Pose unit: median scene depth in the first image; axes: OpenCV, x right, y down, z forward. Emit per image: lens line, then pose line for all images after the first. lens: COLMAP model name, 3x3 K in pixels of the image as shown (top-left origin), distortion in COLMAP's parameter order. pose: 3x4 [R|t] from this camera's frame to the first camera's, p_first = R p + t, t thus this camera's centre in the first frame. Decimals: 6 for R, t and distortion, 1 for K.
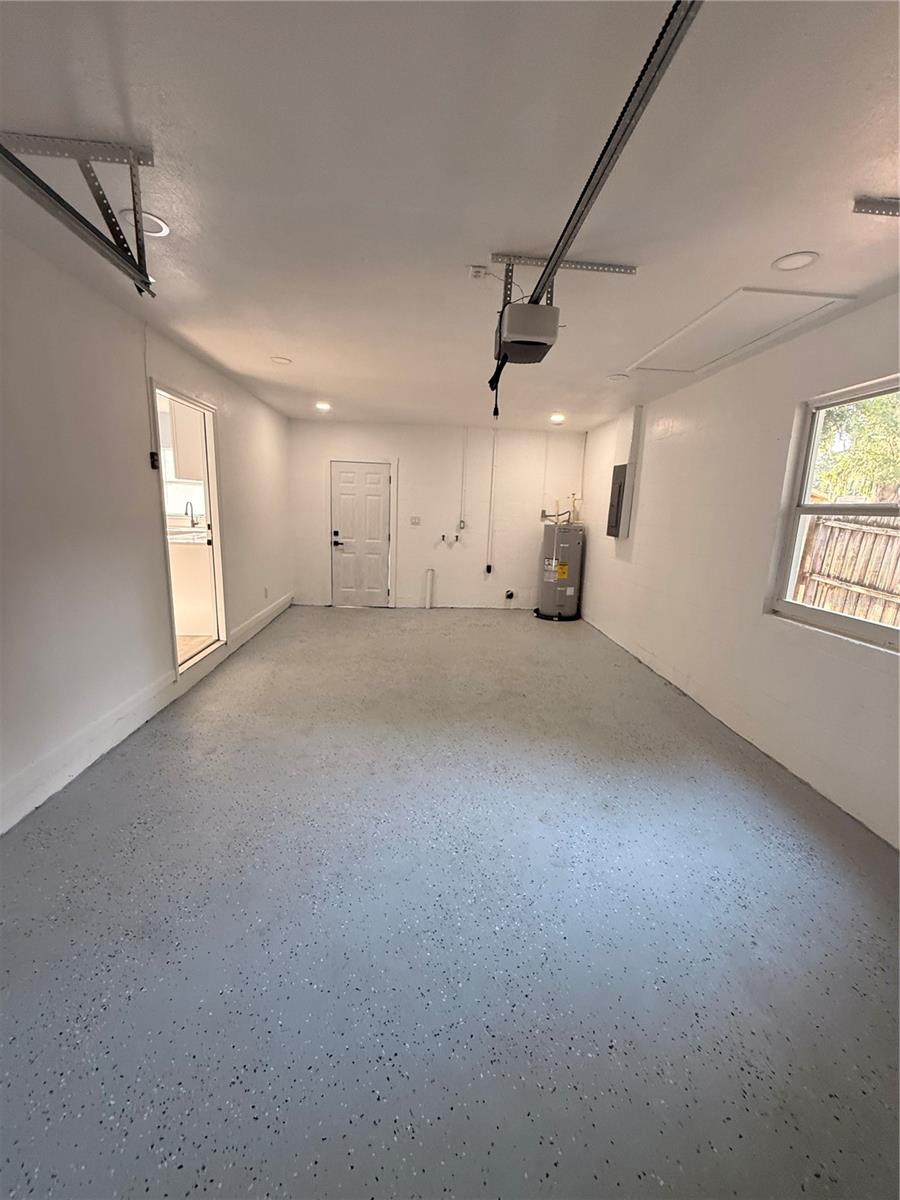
lens RADIAL K [[477.6, 0, 449.8], [0, 477.6, 602.6], [0, 0, 1]] dist [-0.000201, 0.000248]
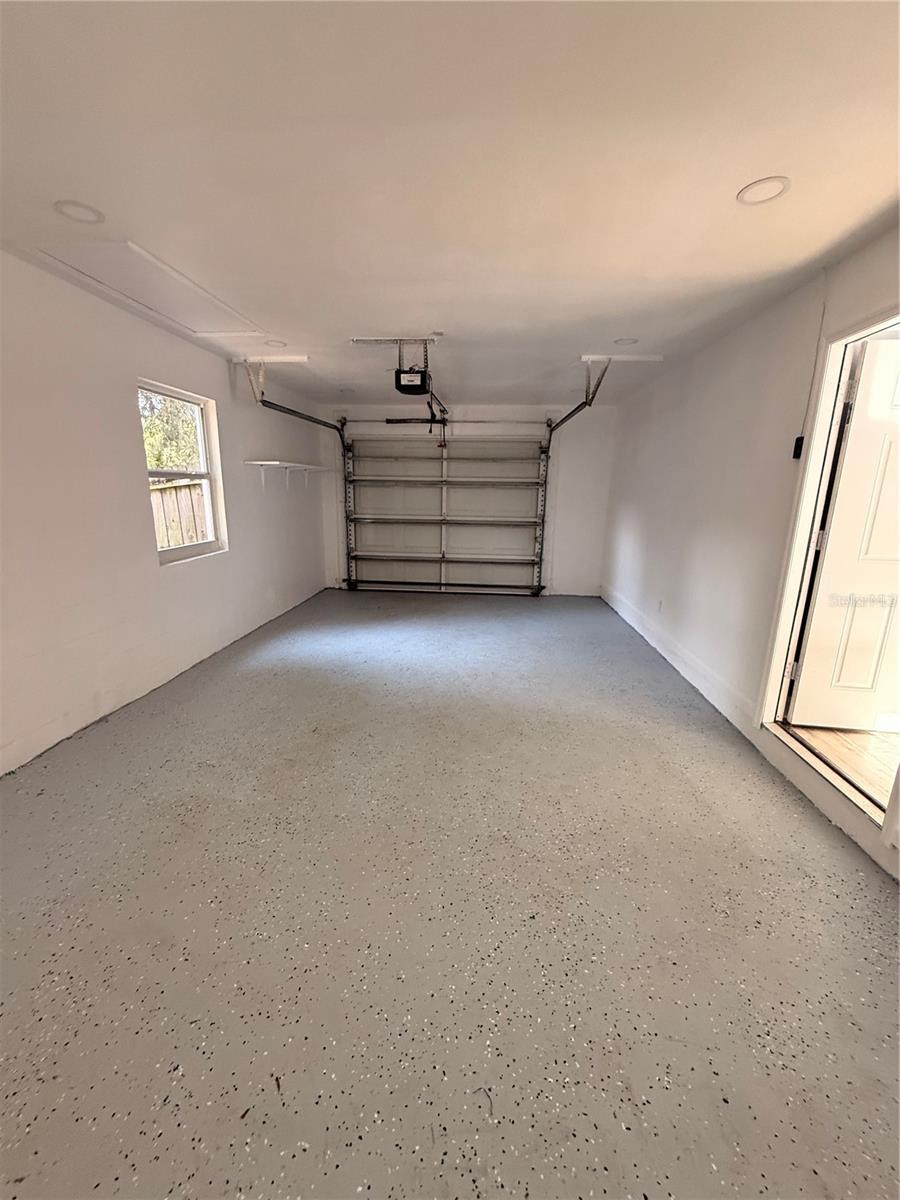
lens RADIAL K [[477.6, 0, 447.4], [0, 477.6, 600.8], [0, 0, 1]] dist [-0.000201, 0.000248]
pose [[-0.988010, -0.083948, 0.129570, -0.167080], [-0.021785, 0.906659, 0.421301, -0.391585], [-0.152843, 0.413427, -0.897618, 1.921936]]
